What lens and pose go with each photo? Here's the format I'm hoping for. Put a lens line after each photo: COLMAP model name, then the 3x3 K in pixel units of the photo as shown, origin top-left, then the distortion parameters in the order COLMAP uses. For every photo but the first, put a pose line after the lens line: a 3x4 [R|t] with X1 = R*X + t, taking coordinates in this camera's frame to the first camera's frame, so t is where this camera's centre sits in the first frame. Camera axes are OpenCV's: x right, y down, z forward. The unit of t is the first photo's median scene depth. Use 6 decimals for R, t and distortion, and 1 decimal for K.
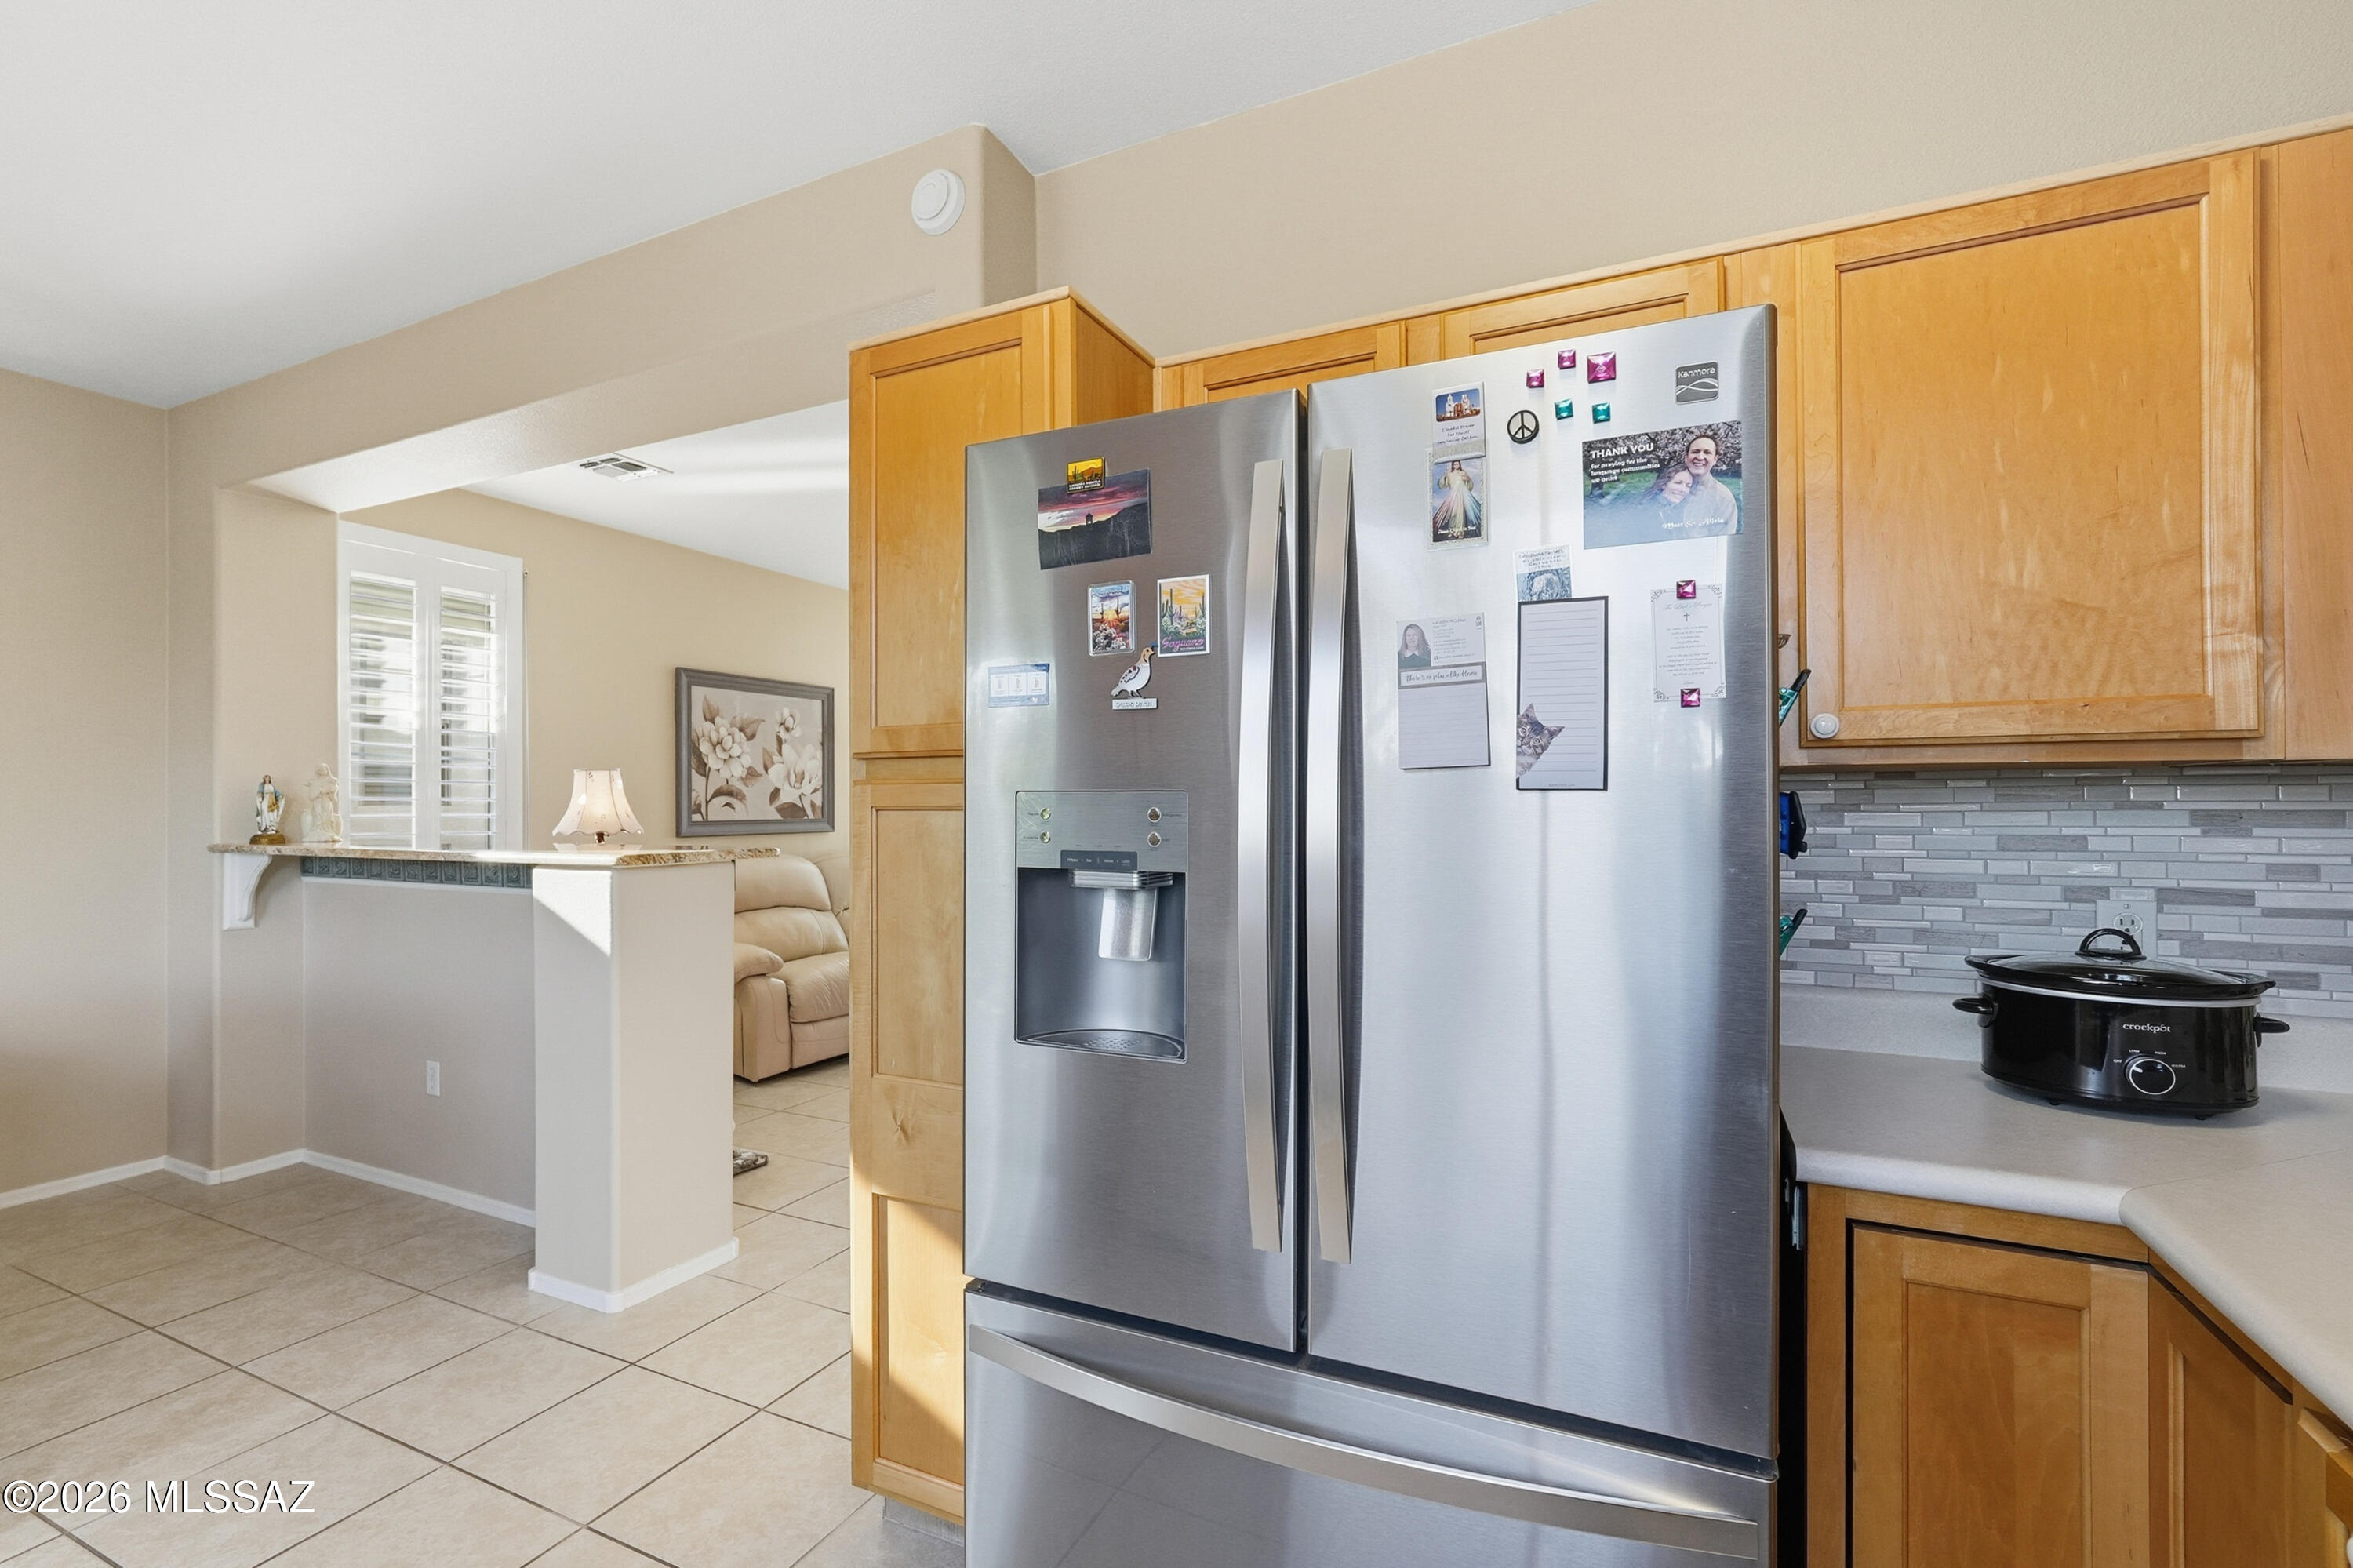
lens RADIAL K [[1043.9, 0, 1159.3], [0, 1043.9, 793.1], [0, 0, 1]] dist [-0.010787, 0.006425]
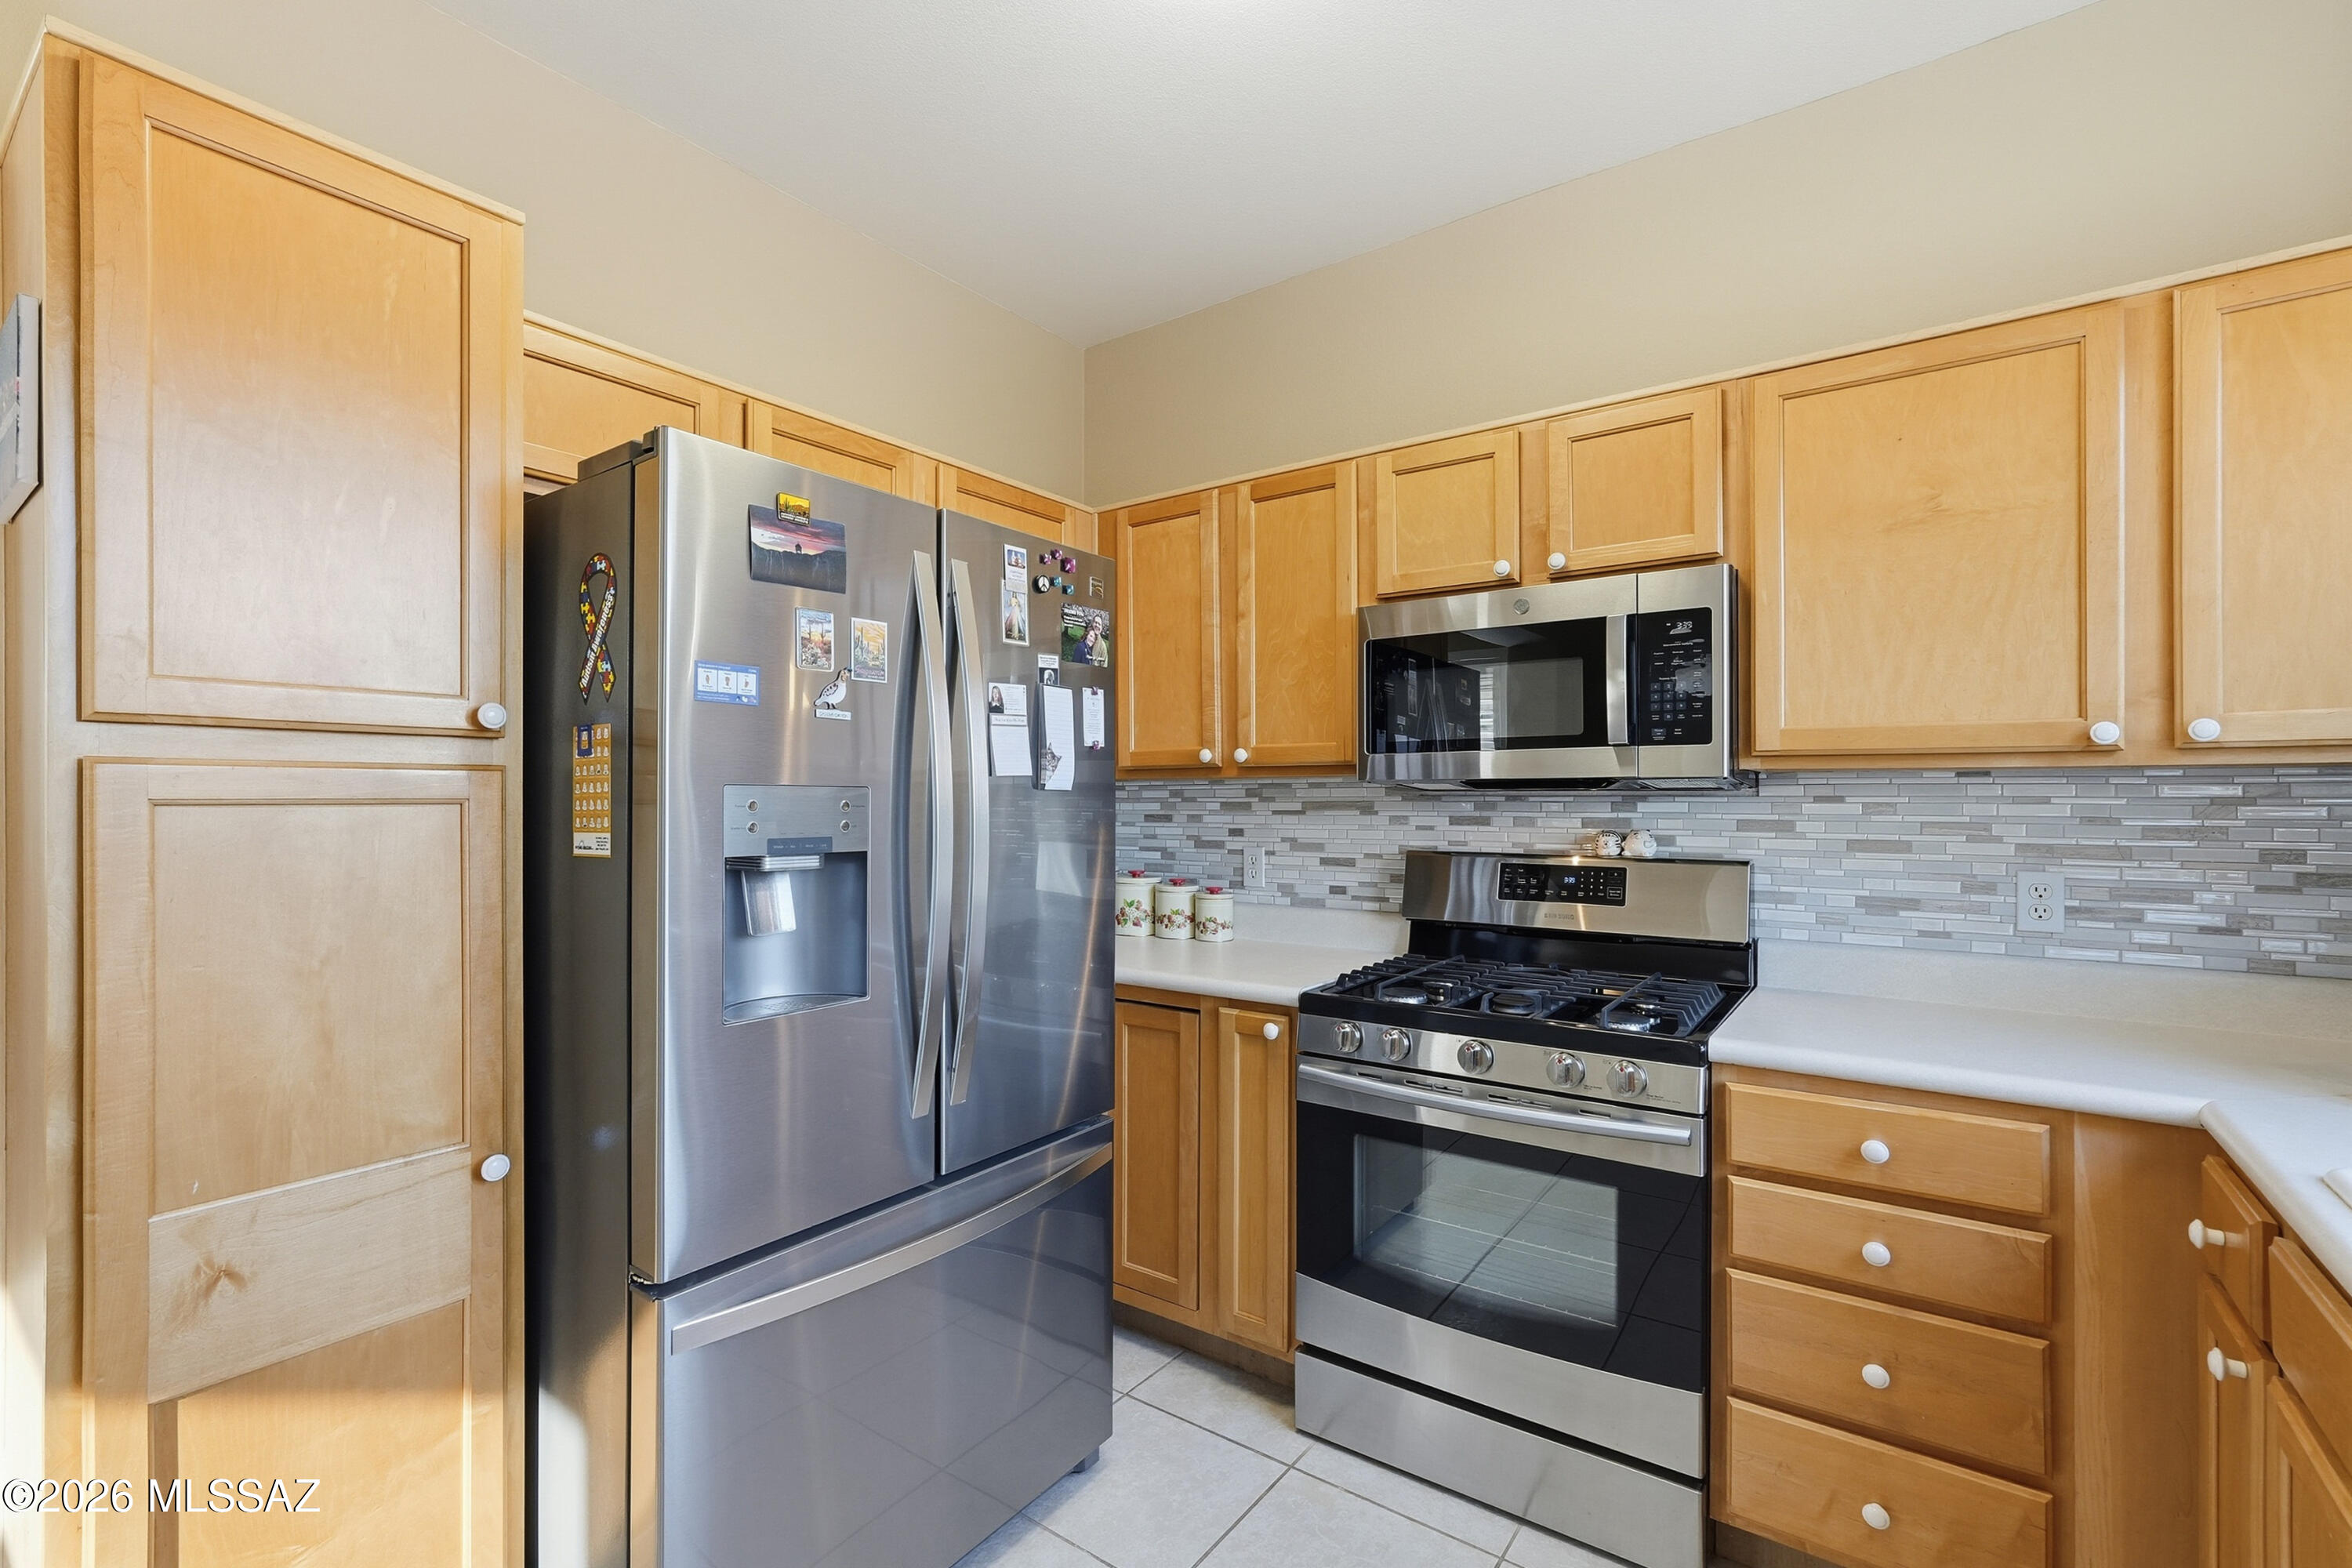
lens RADIAL K [[1043.4, 0, 1173.2], [0, 1043.4, 794.5], [0, 0, 1]] dist [-0.010787, 0.006425]
pose [[0.179507, 0.008291, 0.983722, -0.873749], [-0.010911, 0.999920, -0.006436, 0.008185], [-0.983696, -0.009578, 0.179583, 0.301038]]
